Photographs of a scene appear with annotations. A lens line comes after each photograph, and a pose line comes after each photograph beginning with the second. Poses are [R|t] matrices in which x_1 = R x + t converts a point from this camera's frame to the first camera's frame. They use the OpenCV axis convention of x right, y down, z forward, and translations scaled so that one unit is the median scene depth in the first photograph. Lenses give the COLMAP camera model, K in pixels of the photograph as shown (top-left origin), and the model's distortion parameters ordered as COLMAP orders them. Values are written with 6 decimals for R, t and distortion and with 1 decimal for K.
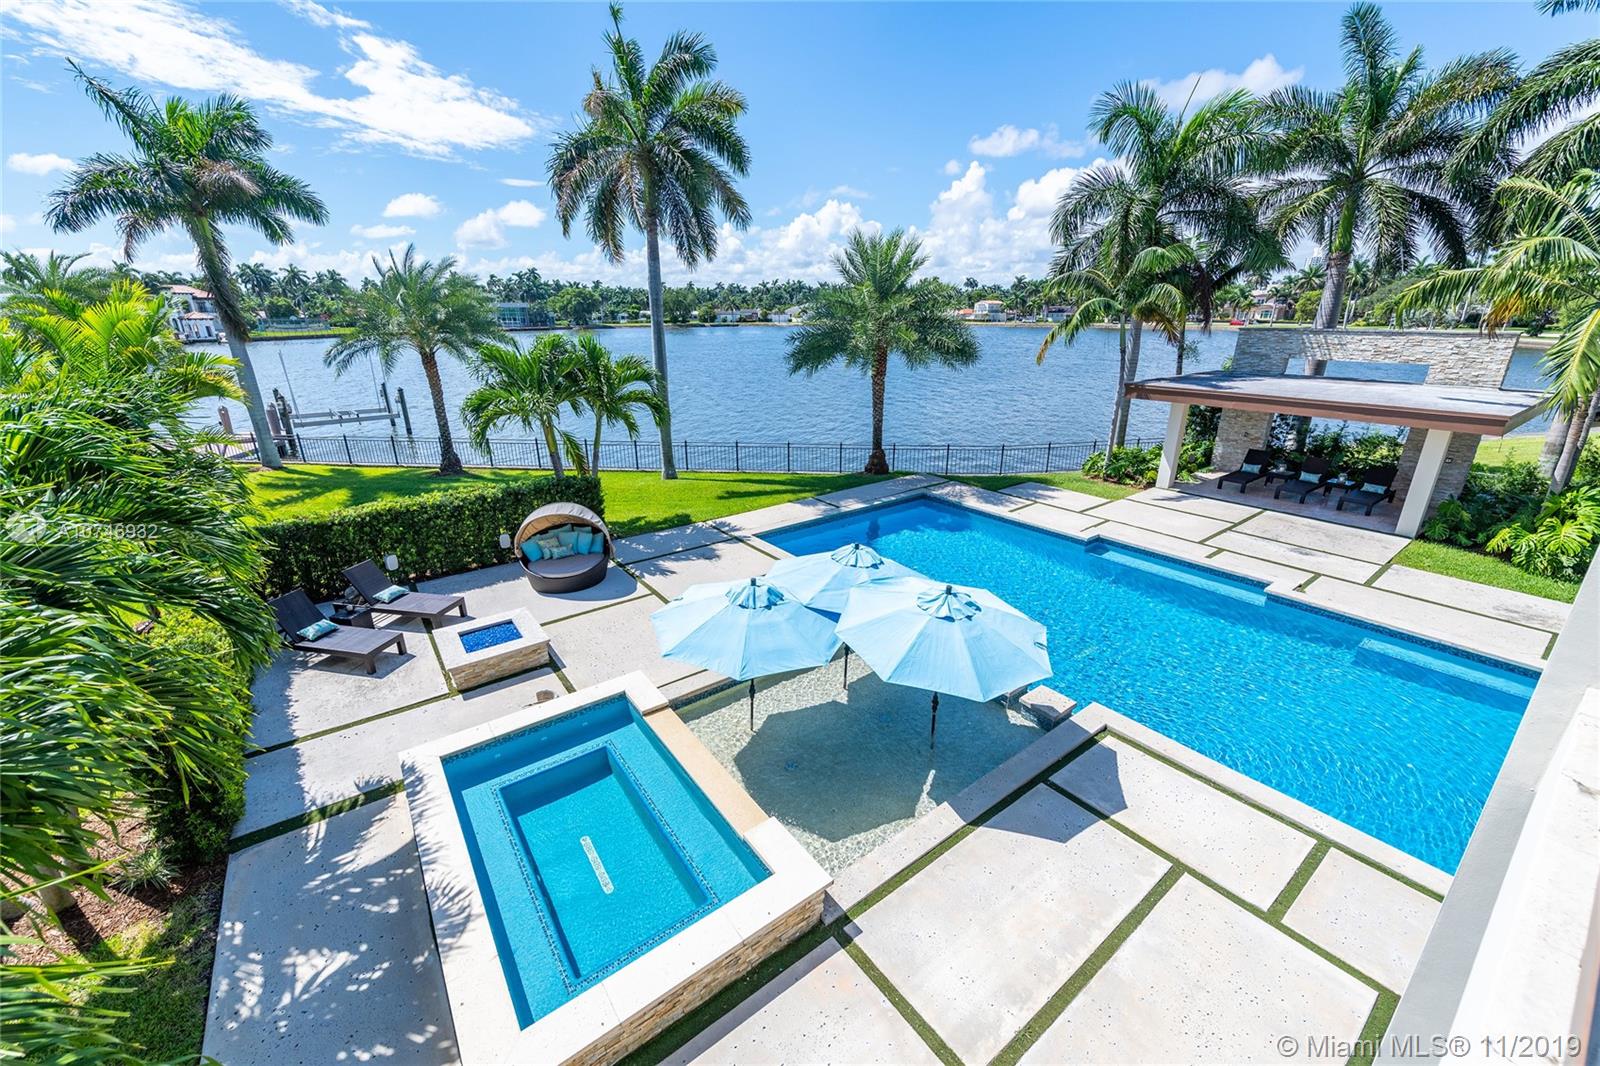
lens RADIAL K [[631.0, 0, 809.7], [0, 631.0, 531.9], [0, 0, 1]] dist [0.021739, -0.005865]
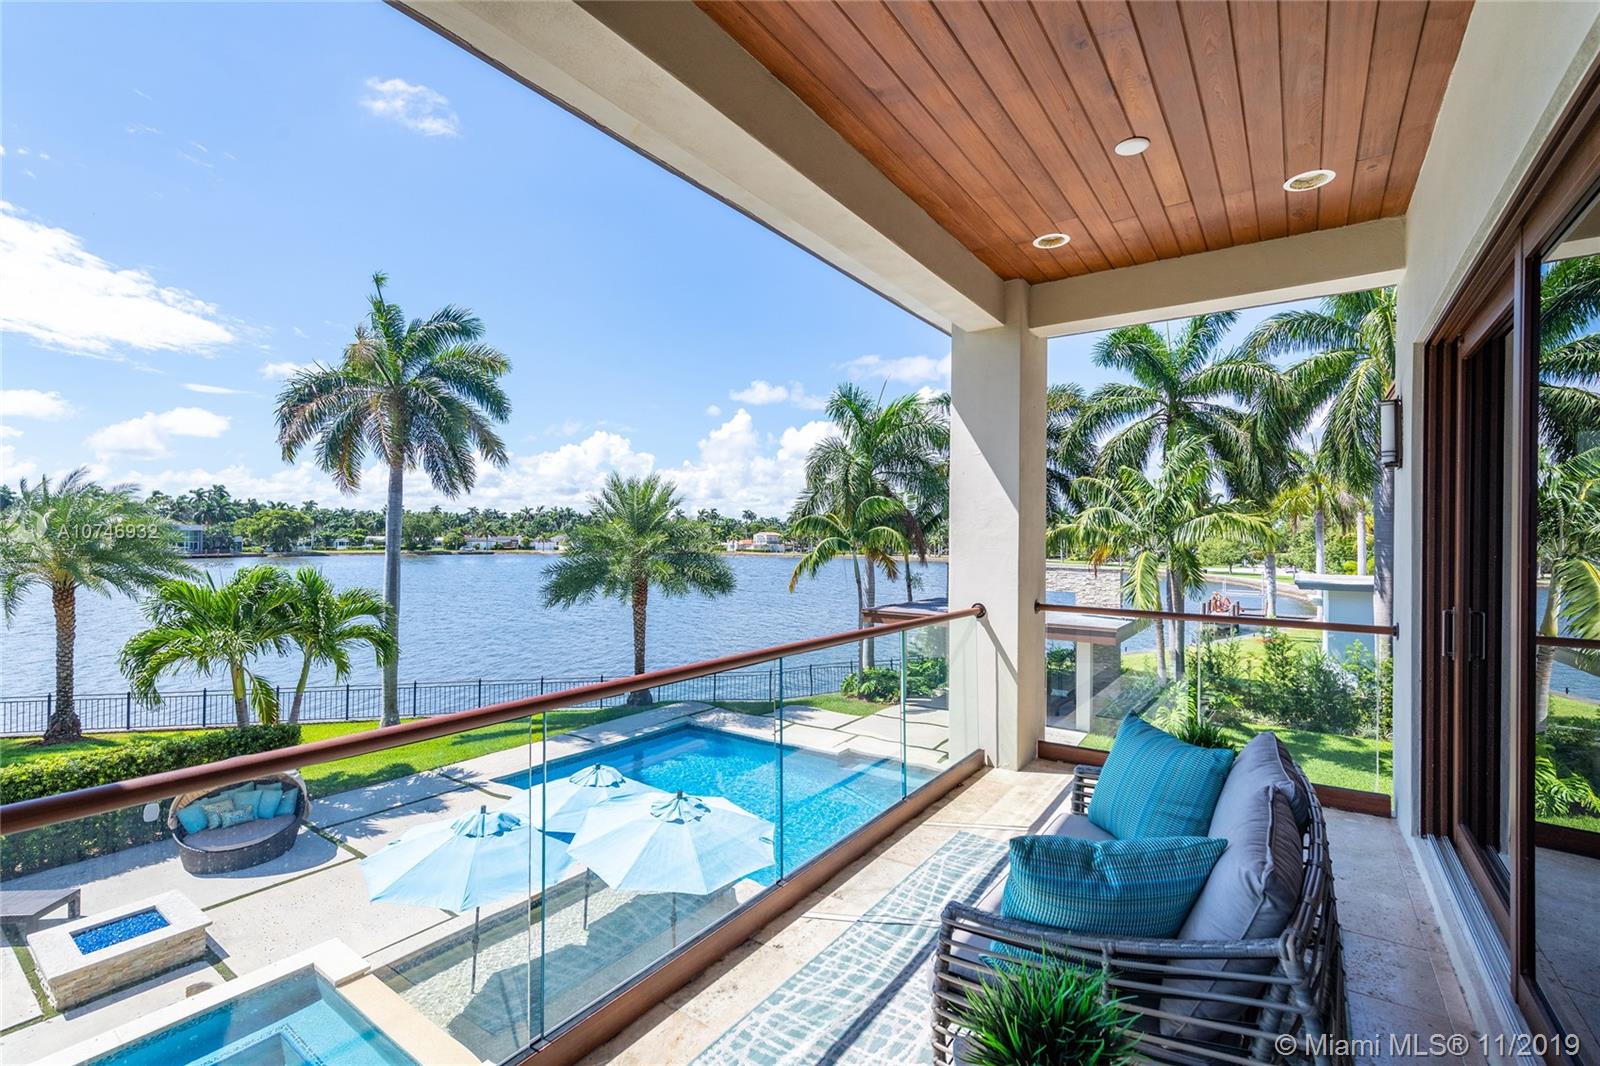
lens RADIAL K [[703.2, 0, 809.4], [0, 703.2, 536.2], [0, 0, 1]] dist [0.016708, -0.005119]
pose [[0.951237, 0.015953, 0.308049, 0.022560], [0.088024, 0.943098, -0.320652, 0.035684], [-0.295636, 0.332132, 0.895705, -0.132851]]
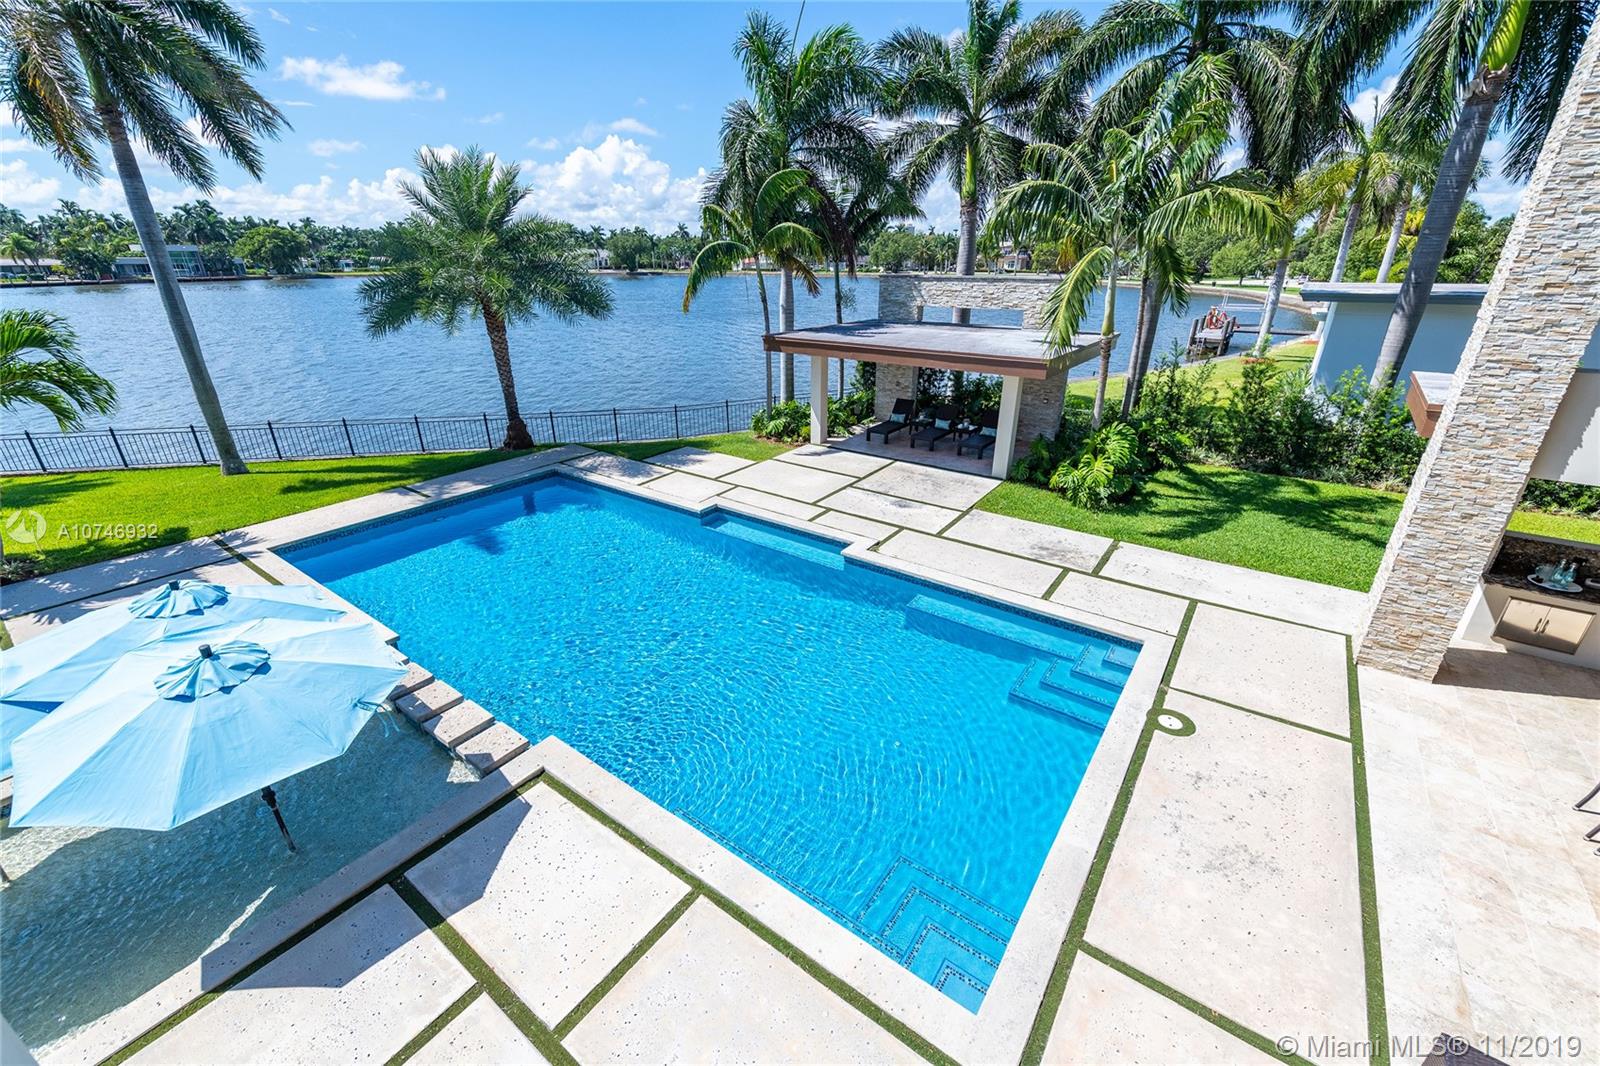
lens RADIAL K [[631.0, 0, 809.7], [0, 631.0, 531.9], [0, 0, 1]] dist [0.021739, -0.005865]
pose [[0.959263, -0.110221, 0.260126, 0.301098], [0.091819, 0.992402, 0.081902, -0.016319], [-0.267177, -0.054681, 0.962095, 0.067337]]
